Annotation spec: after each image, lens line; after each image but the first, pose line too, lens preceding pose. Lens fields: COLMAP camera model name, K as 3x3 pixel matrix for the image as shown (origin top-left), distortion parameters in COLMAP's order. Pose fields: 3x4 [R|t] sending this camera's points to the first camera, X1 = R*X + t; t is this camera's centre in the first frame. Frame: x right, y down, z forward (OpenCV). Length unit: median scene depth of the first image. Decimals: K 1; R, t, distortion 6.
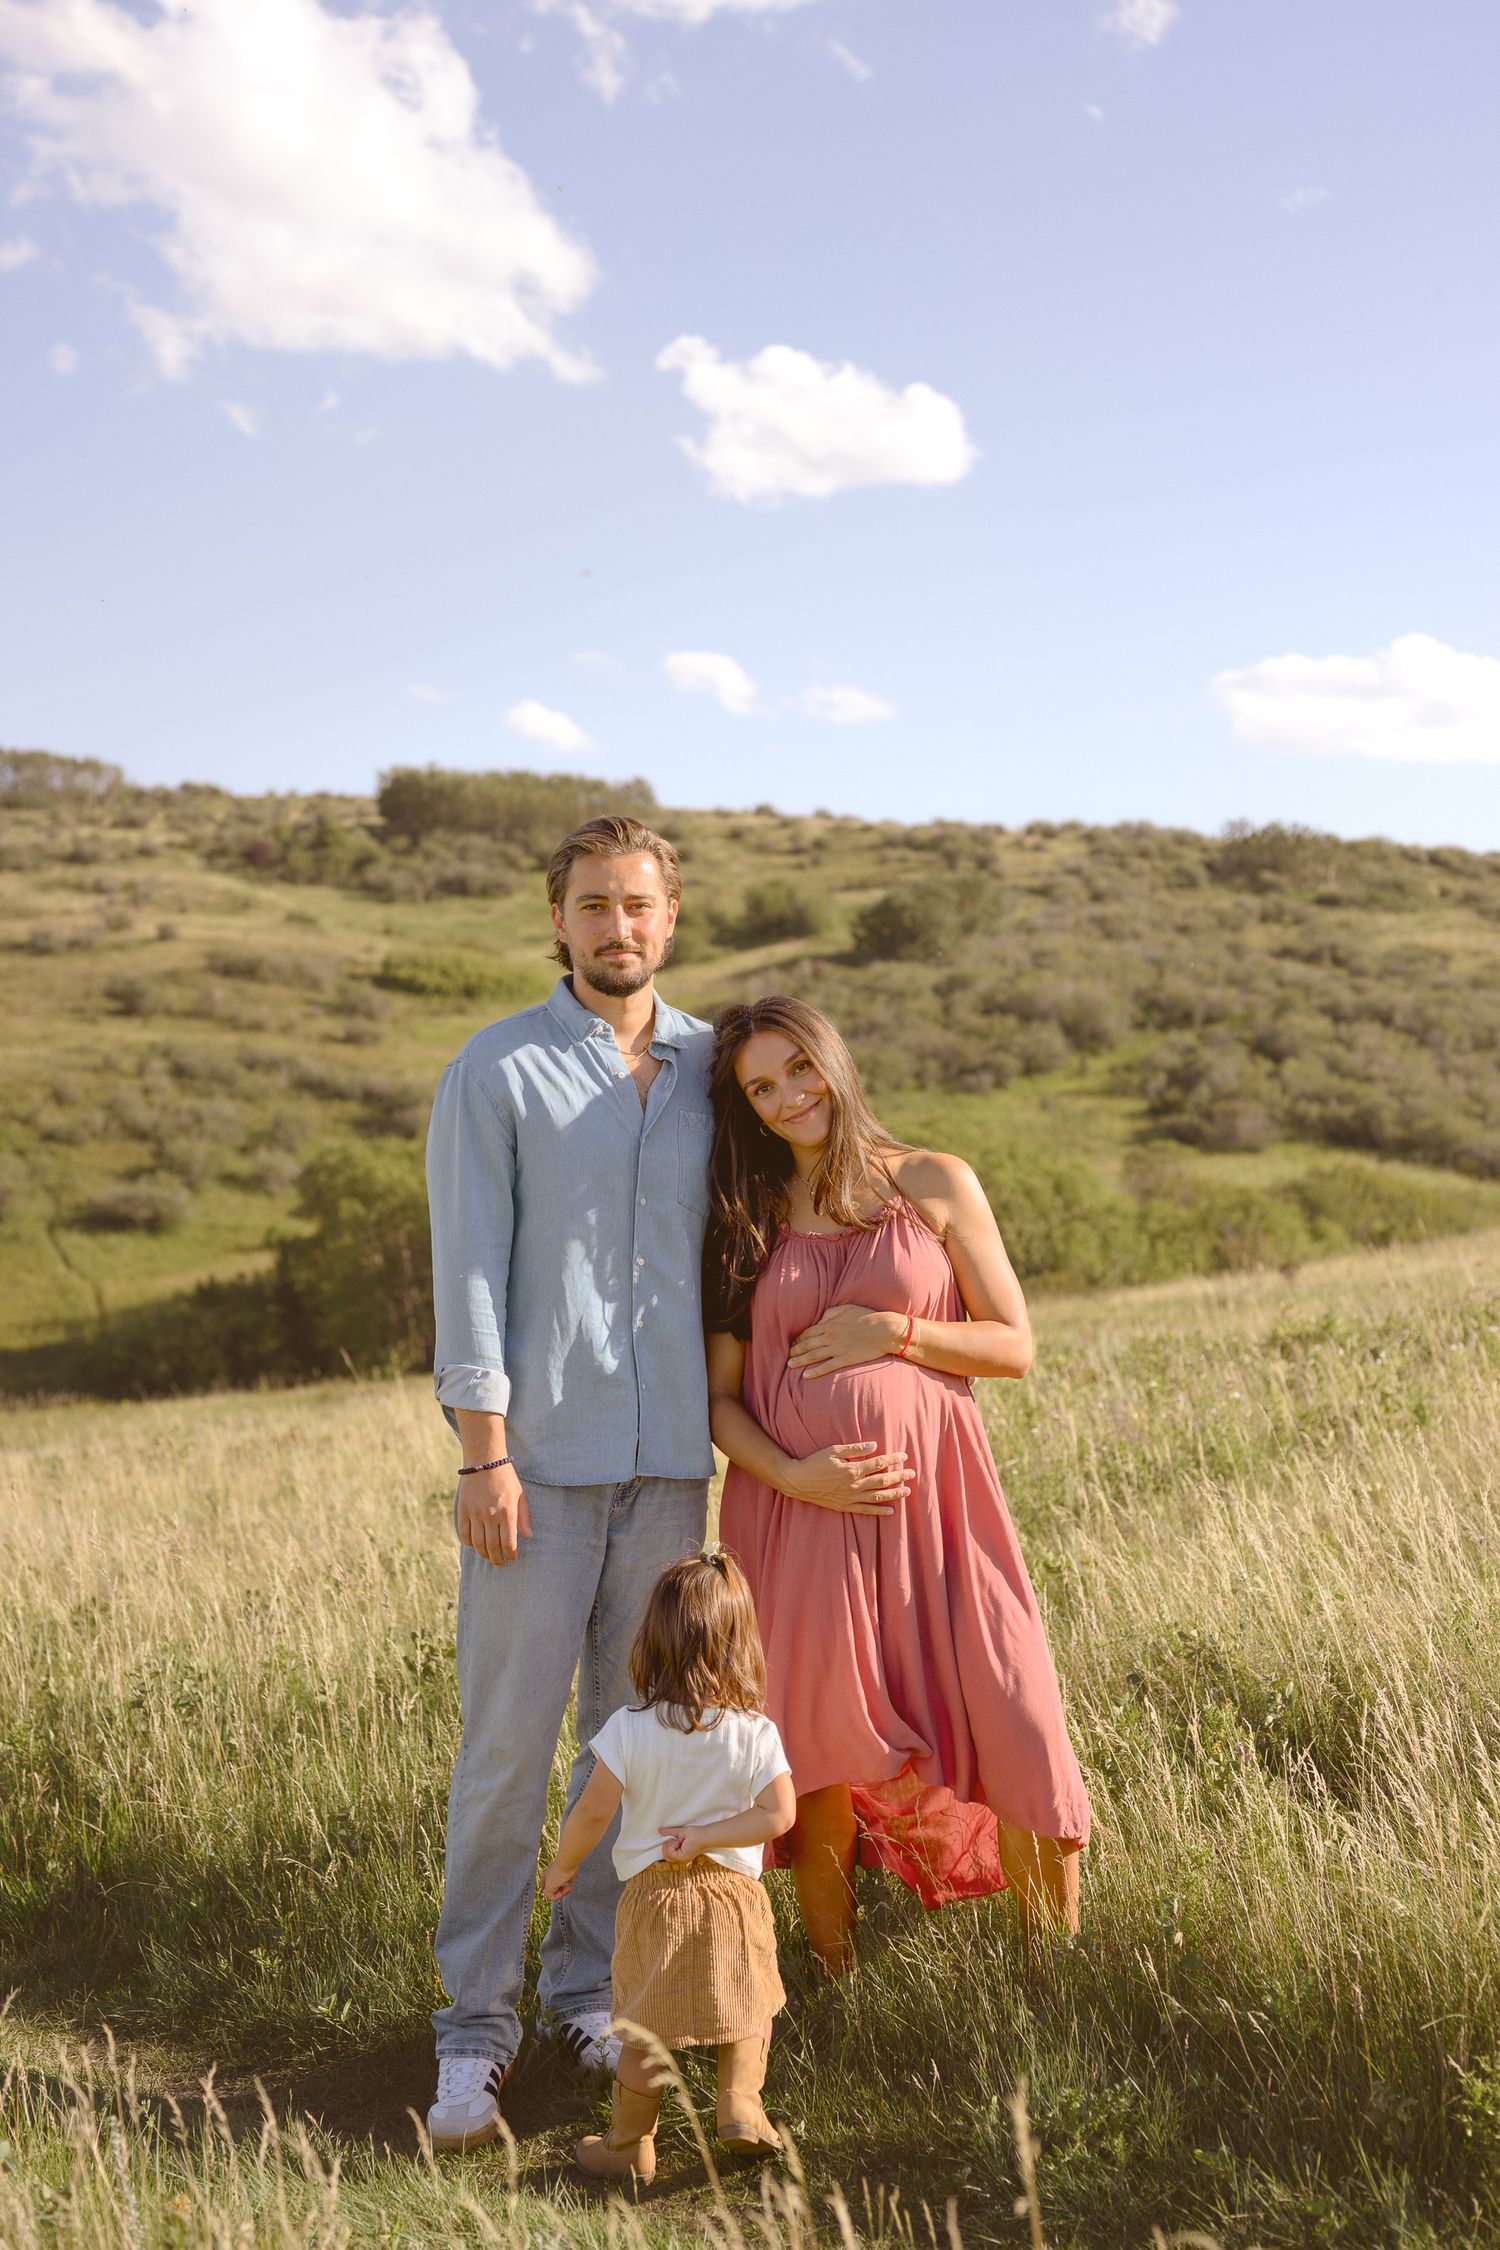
lens RADIAL K [[3174.2, 0, 749.8], [0, 3174.2, 1128.9], [0, 0, 1]] dist [0.014456, 0.000000]
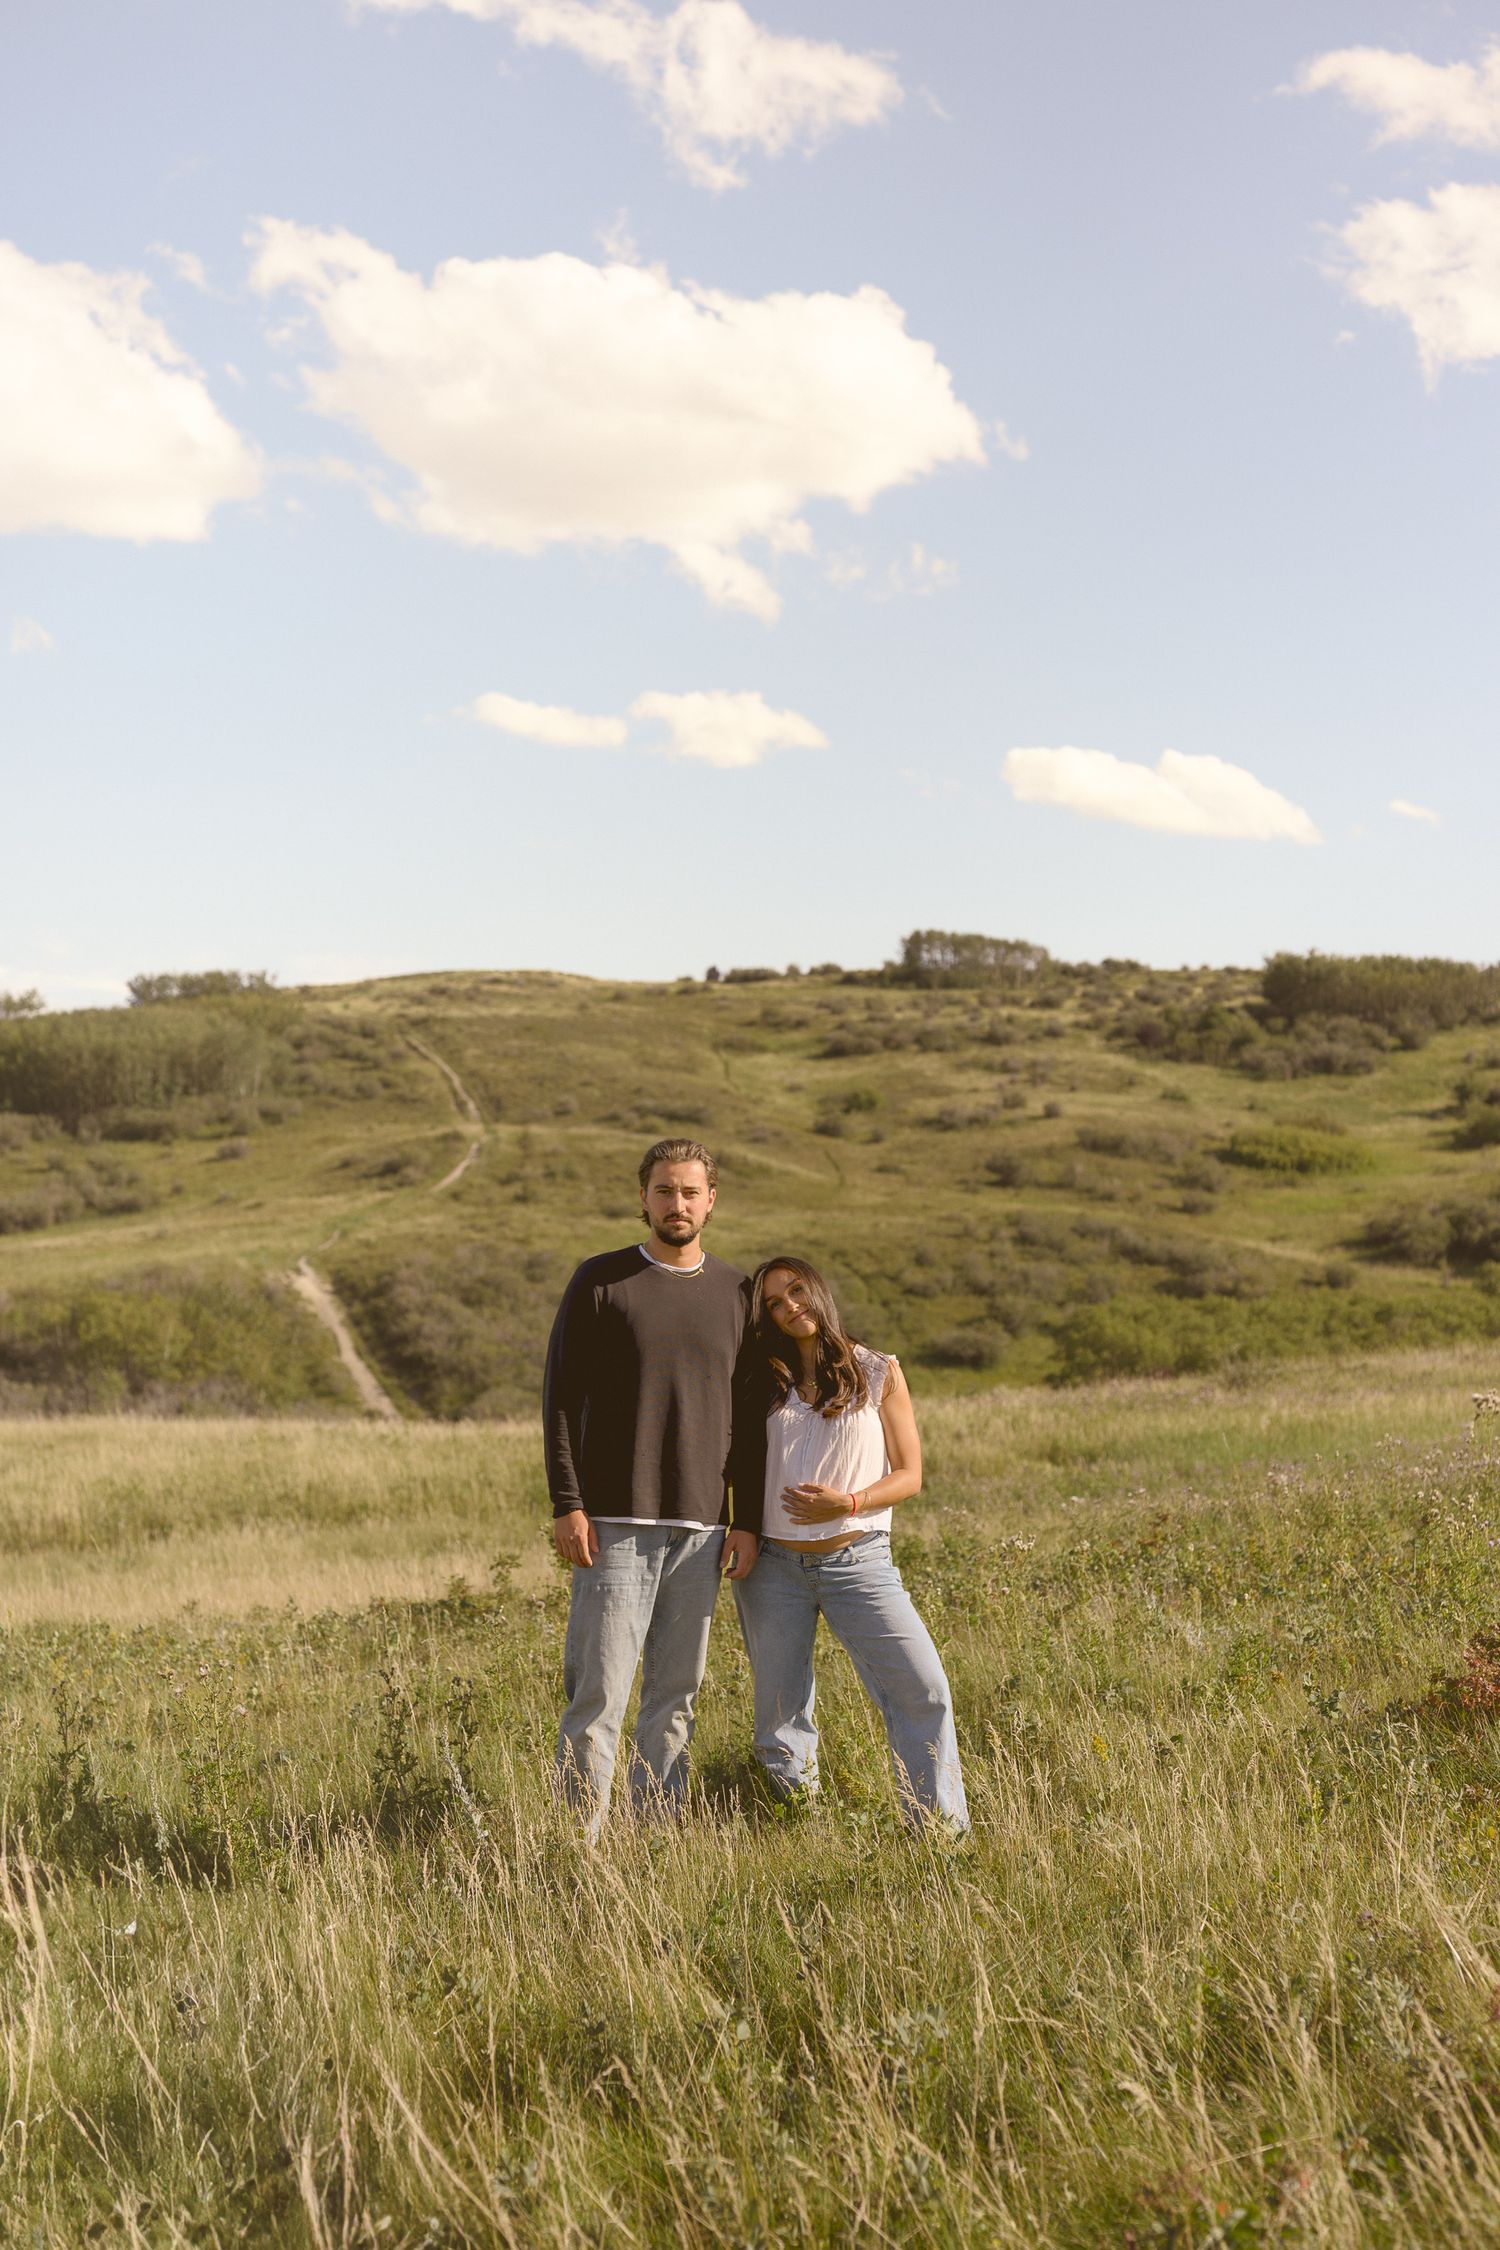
lens RADIAL K [[3174.2, 0, 750.7], [0, 3174.2, 1123.8], [0, 0, 1]] dist [0.014456, 0.000000]
pose [[0.954030, 0.005994, -0.299652, 0.056041], [-0.019584, 0.998910, -0.042370, -0.005087], [0.299071, 0.046290, 0.953107, -0.134566]]
